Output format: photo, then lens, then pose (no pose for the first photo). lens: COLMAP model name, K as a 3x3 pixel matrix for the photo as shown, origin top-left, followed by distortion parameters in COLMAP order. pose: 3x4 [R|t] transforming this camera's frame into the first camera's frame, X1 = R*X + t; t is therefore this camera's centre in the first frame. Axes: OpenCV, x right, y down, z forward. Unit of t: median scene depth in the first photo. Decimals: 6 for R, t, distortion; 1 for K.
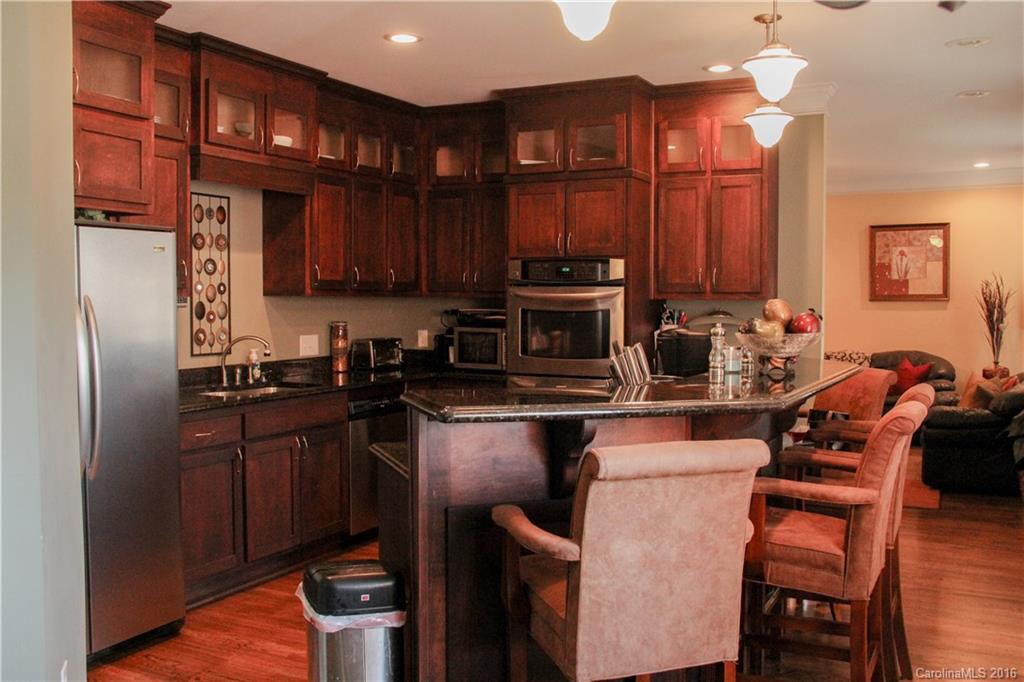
lens RADIAL K [[982.9, 0, 513.5], [0, 982.9, 337.4], [0, 0, 1]] dist [-0.097930, 0.000000]
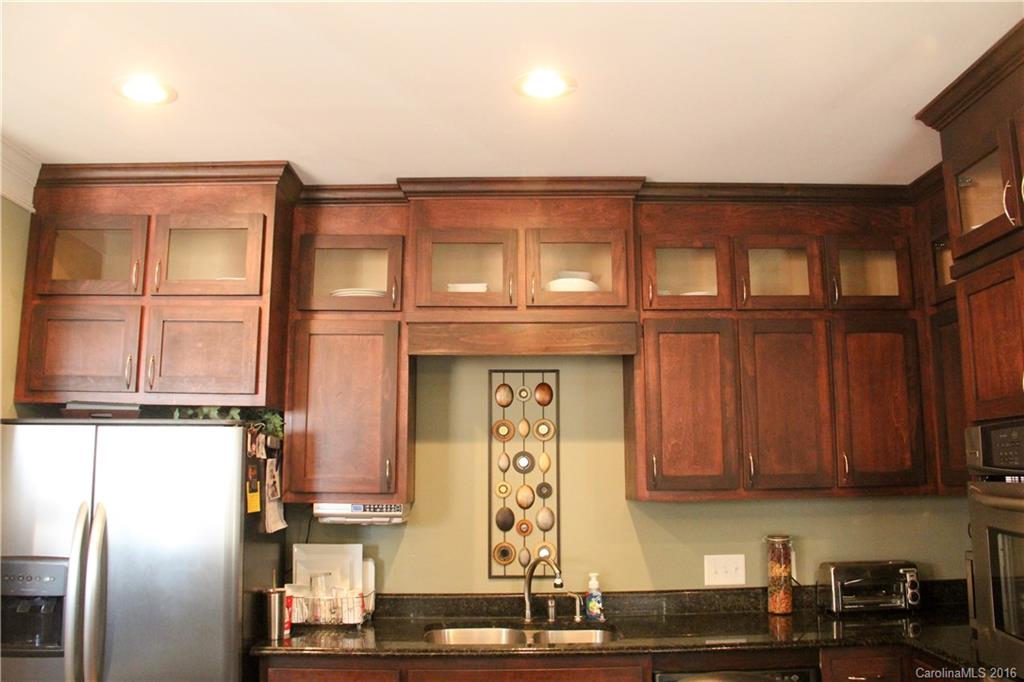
lens RADIAL K [[845.3, 0, 509.1], [0, 845.3, 362.0], [0, 0, 1]] dist [-0.163927, 0.106915]
pose [[0.458282, -0.128076, -0.879531, 0.278890], [-0.028035, 0.986988, -0.158332, -0.044130], [0.888365, 0.097218, 0.448728, 0.669639]]
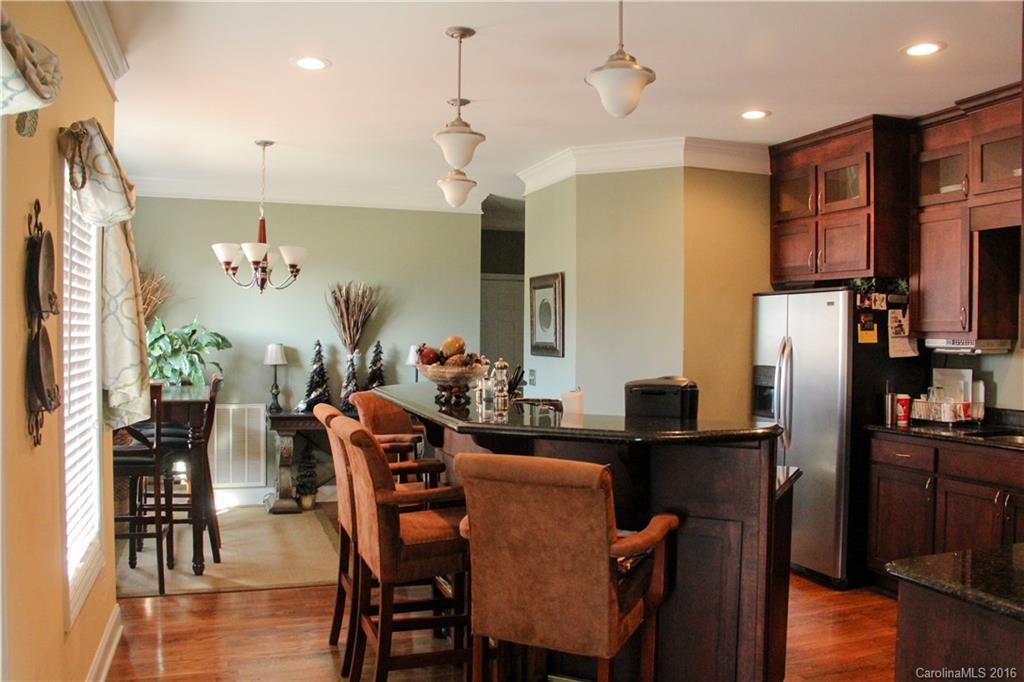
lens RADIAL K [[845.3, 0, 511.8], [0, 845.3, 342.2], [0, 0, 1]] dist [-0.163927, 0.106915]
pose [[-0.693508, -0.004743, -0.720433, 0.594195], [-0.036745, 0.998910, 0.028796, -0.040400], [0.719511, 0.046443, -0.692926, 1.101416]]
